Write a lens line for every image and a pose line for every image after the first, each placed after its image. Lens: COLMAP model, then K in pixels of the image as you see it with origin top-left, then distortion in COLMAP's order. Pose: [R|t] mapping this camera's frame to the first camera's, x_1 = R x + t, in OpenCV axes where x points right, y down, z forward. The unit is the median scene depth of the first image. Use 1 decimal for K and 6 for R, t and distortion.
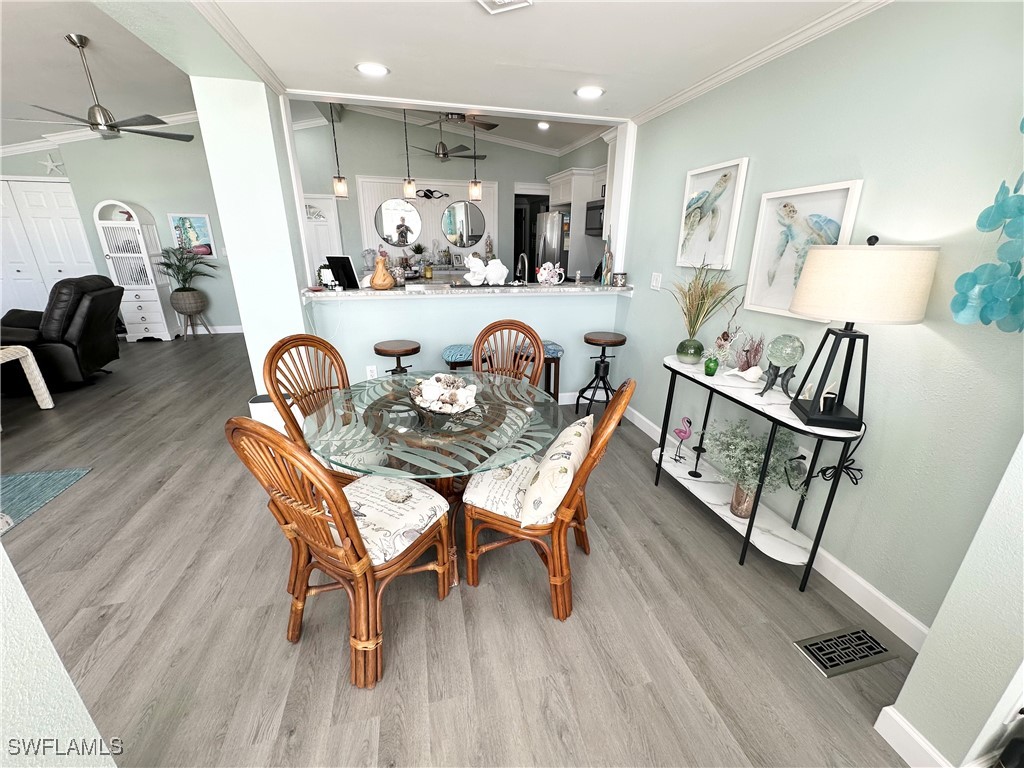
lens RADIAL K [[405.9, 0, 511.5], [0, 405.9, 383.8], [0, 0, 1]] dist [-0.003550, -0.000278]
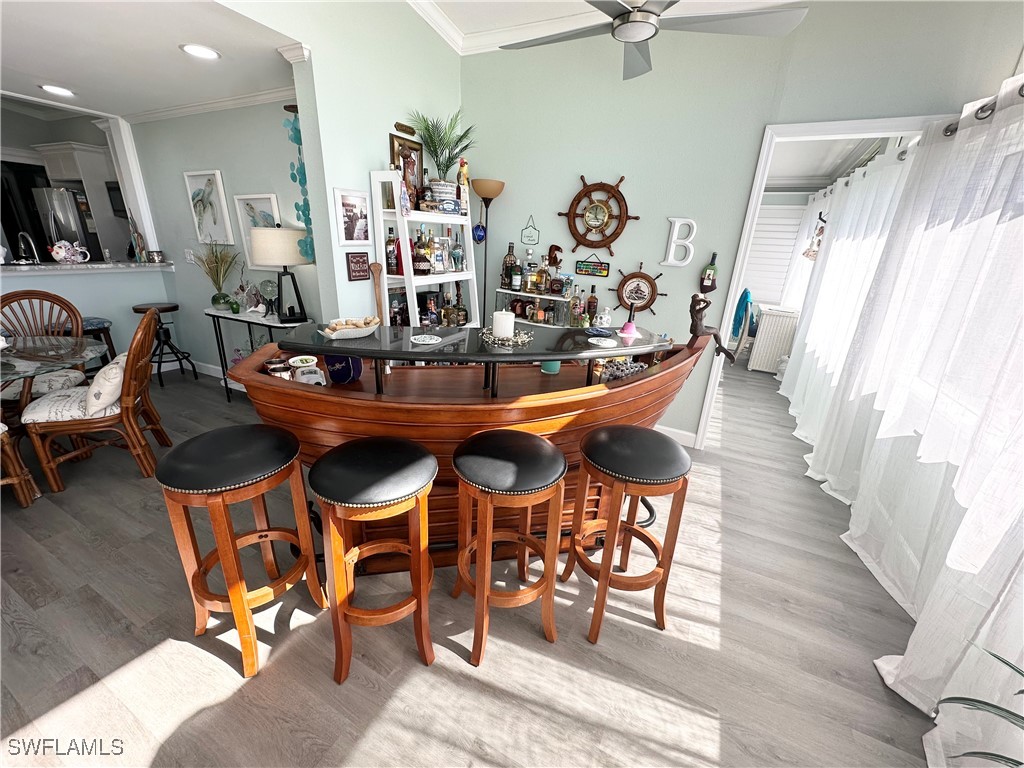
lens RADIAL K [[405.9, 0, 512.2], [0, 405.9, 384.8], [0, 0, 1]] dist [-0.003550, -0.000278]
pose [[0.639109, -0.242525, 0.729877, -0.023104], [0.225453, 0.966370, 0.123691, 0.256085], [-0.735330, 0.085501, 0.672294, -0.691151]]
